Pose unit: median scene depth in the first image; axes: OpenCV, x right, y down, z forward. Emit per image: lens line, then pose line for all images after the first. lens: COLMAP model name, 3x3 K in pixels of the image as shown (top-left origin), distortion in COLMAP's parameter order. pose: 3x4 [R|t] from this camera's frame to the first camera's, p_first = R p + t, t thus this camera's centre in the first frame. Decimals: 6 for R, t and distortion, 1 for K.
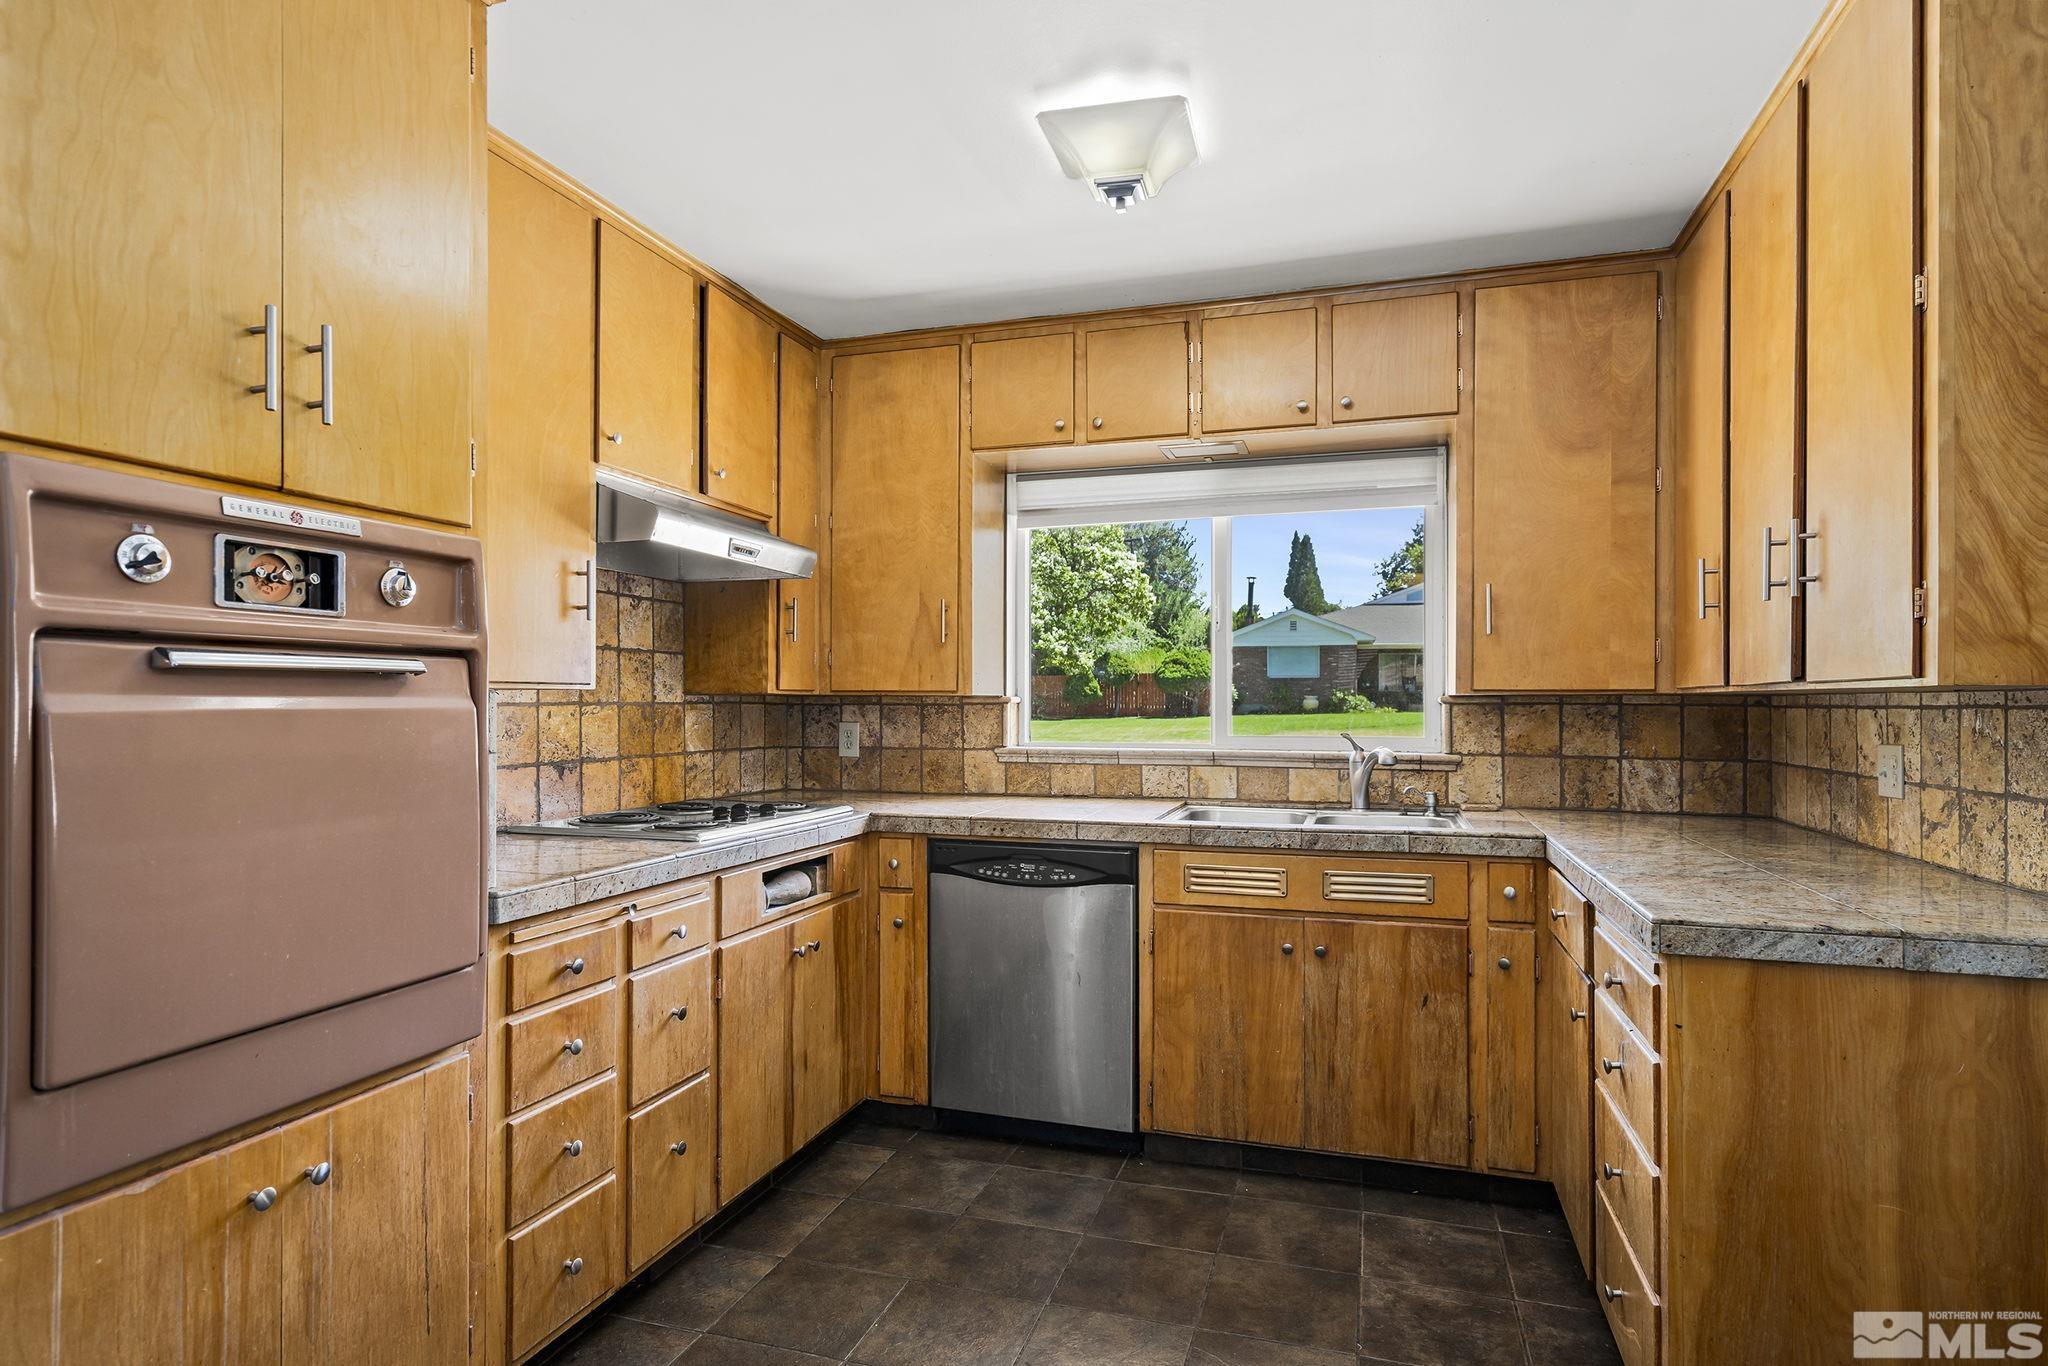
lens RADIAL K [[1114.6, 0, 1021.8], [0, 1114.6, 694.6], [0, 0, 1]] dist [0.003219, 0.000269]
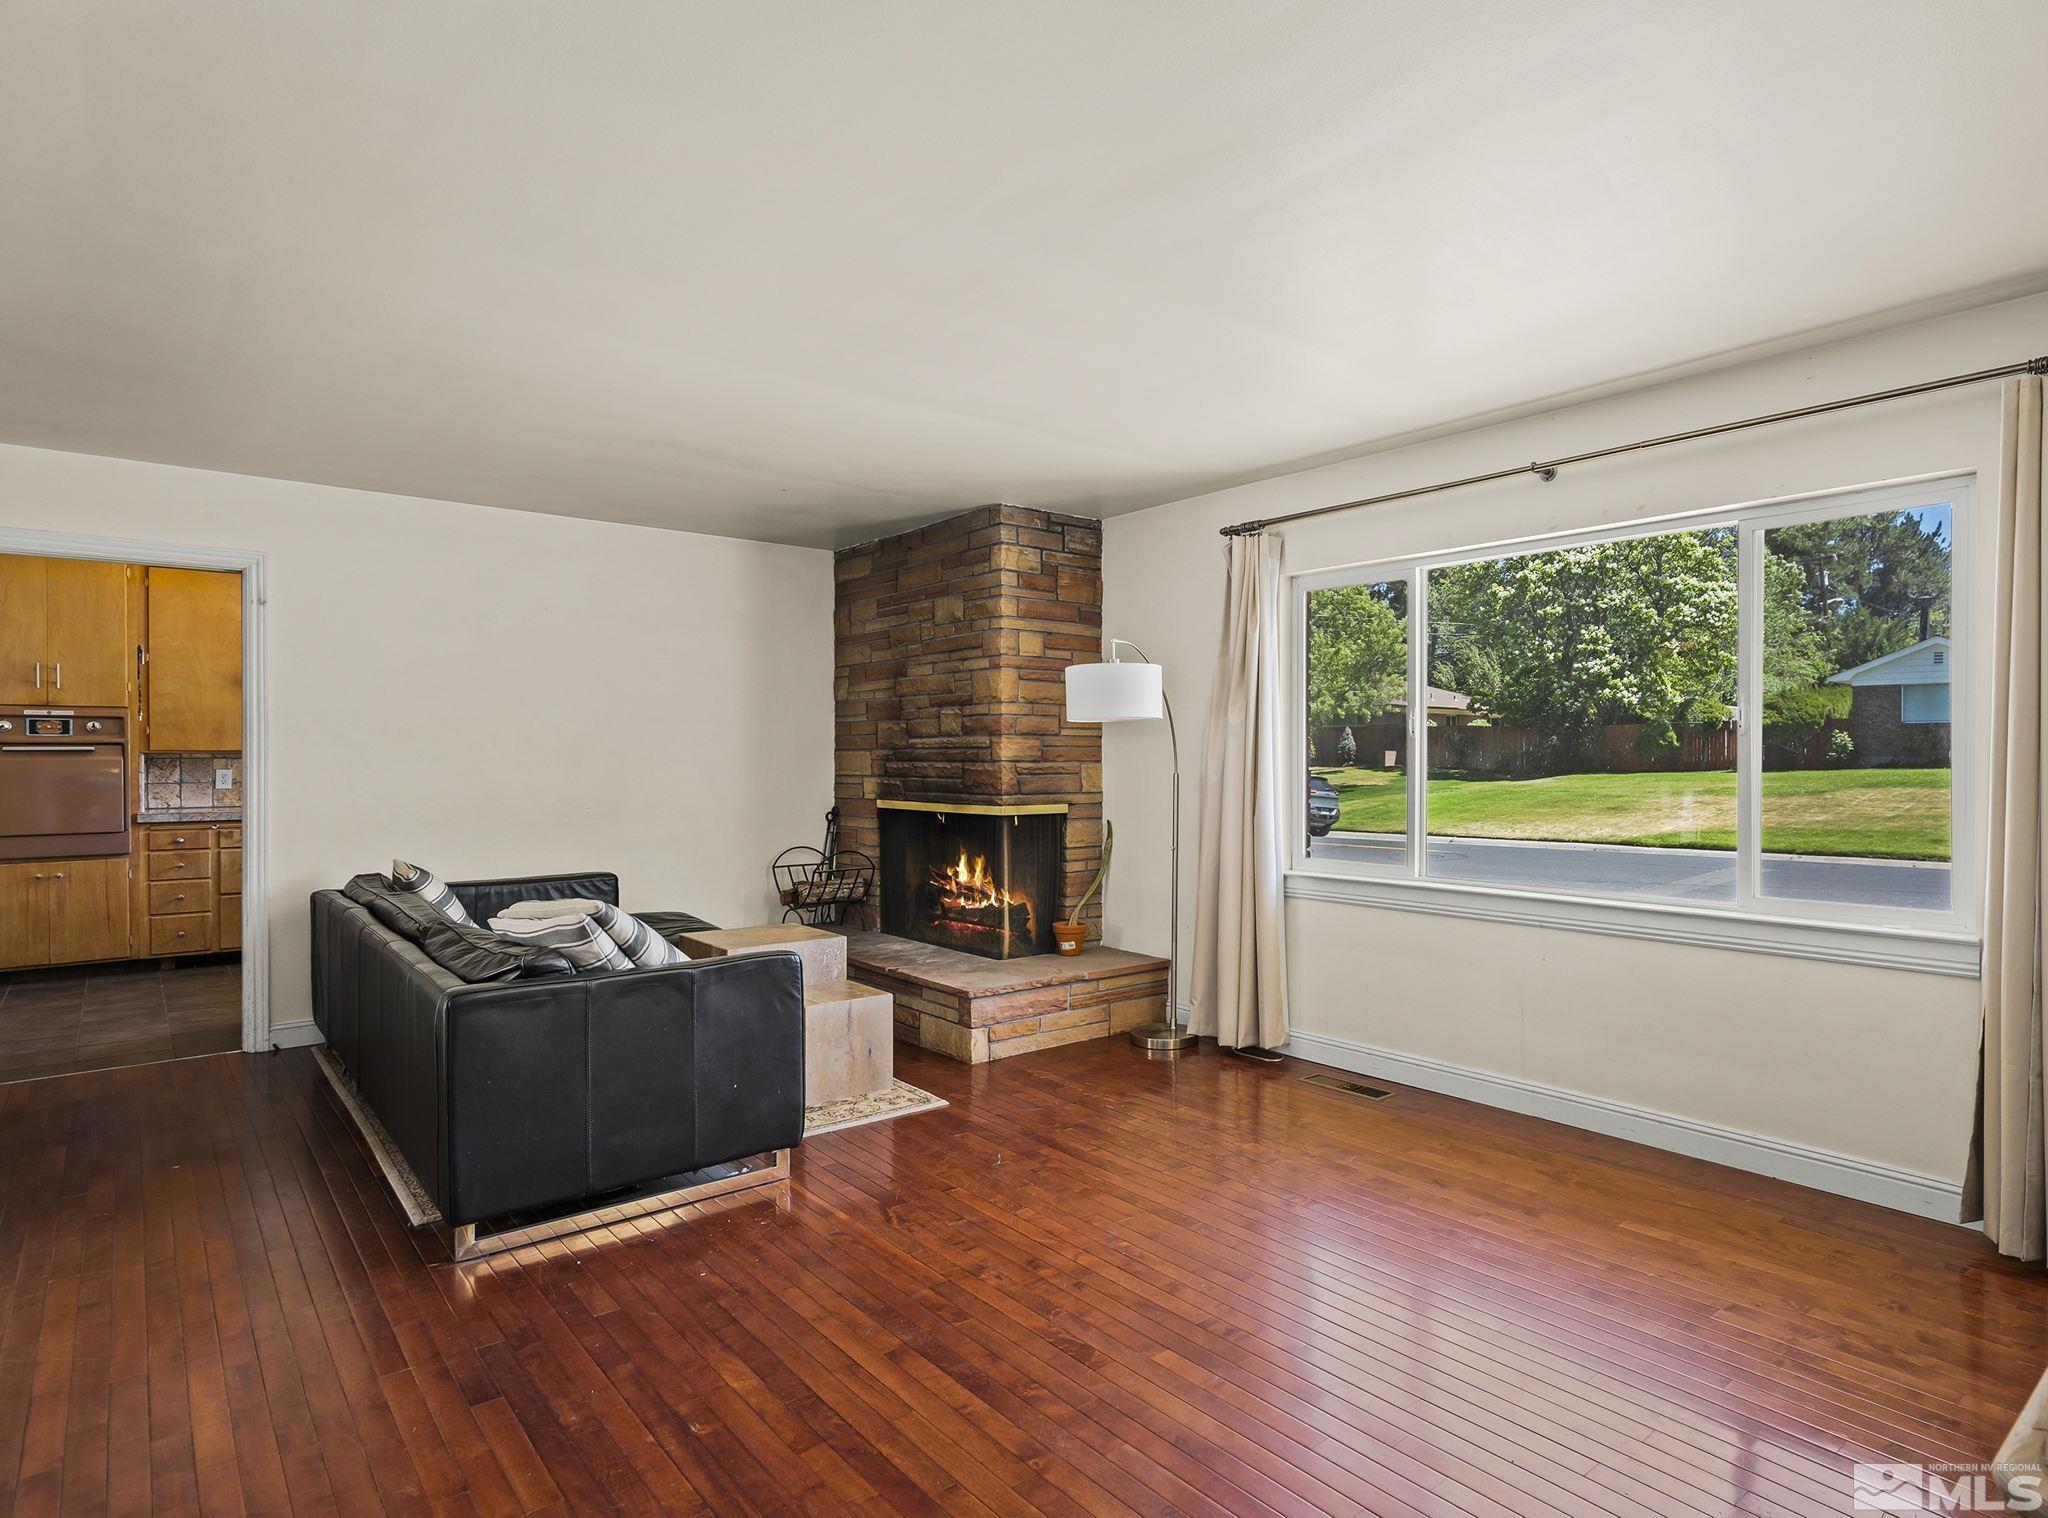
lens RADIAL K [[1098.8, 0, 1026.6], [0, 1098.8, 764.3], [0, 0, 1]] dist [0.021614, 0.000124]
pose [[0.833501, -0.003201, -0.552509, 4.030504], [0.009820, 0.999911, 0.009022, 0.024478], [0.552431, -0.012945, 0.833458, -0.374422]]
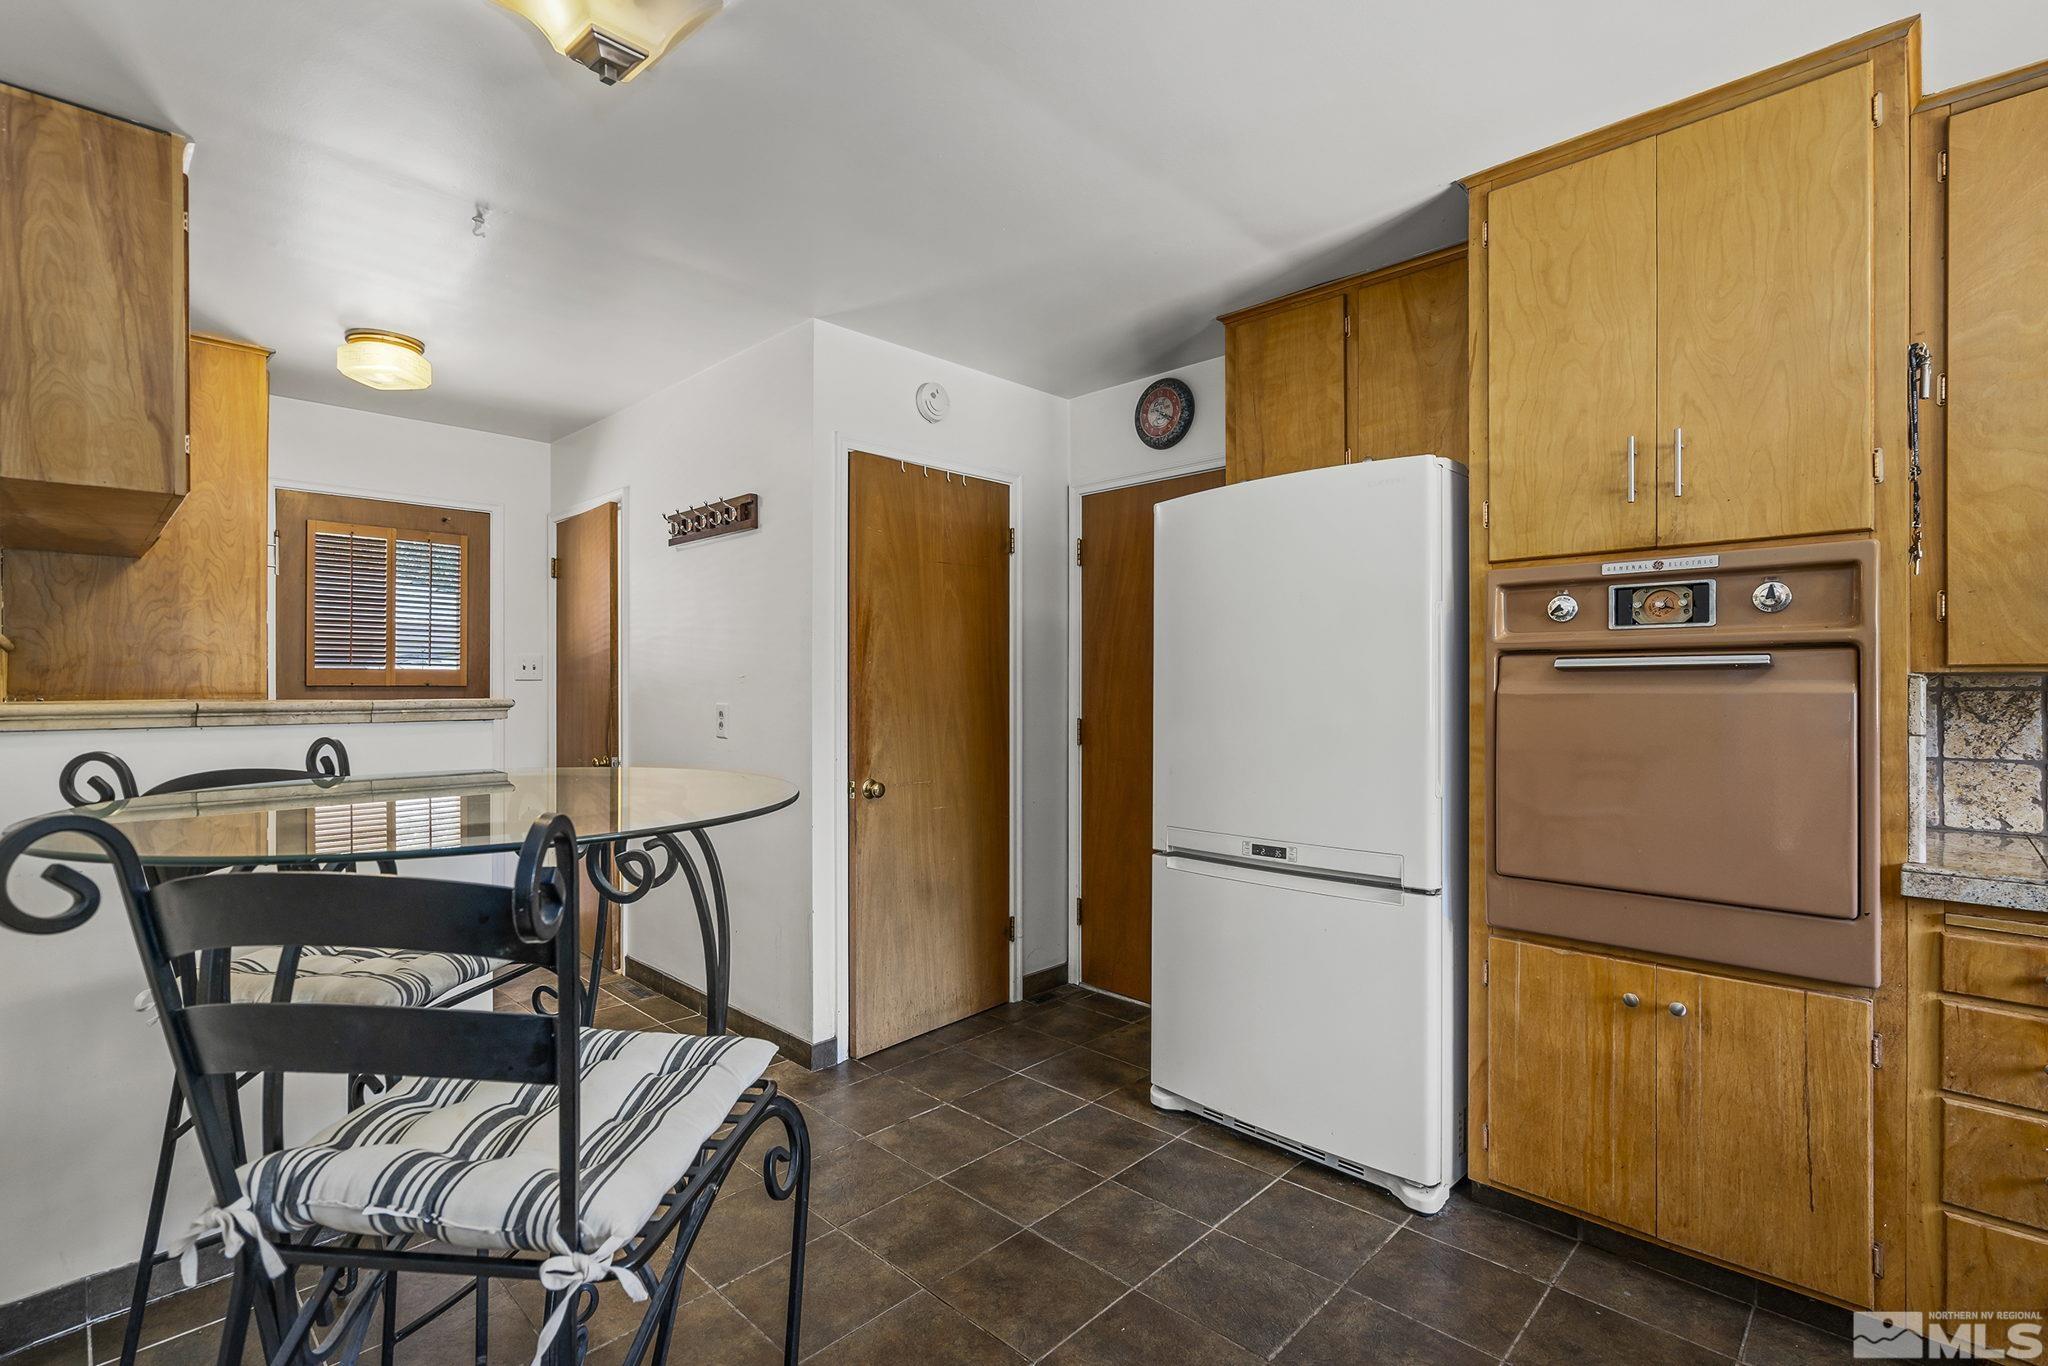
lens RADIAL K [[941.7, 0, 1024.0], [0, 941.7, 683.0], [0, 0, 1]] dist [-0.001255, 0.000076]
pose [[-0.447812, -0.003366, -0.894121, 0.774080], [0.004582, 0.999971, -0.006059, 0.004150], [0.894116, -0.006811, -0.447784, 0.710128]]
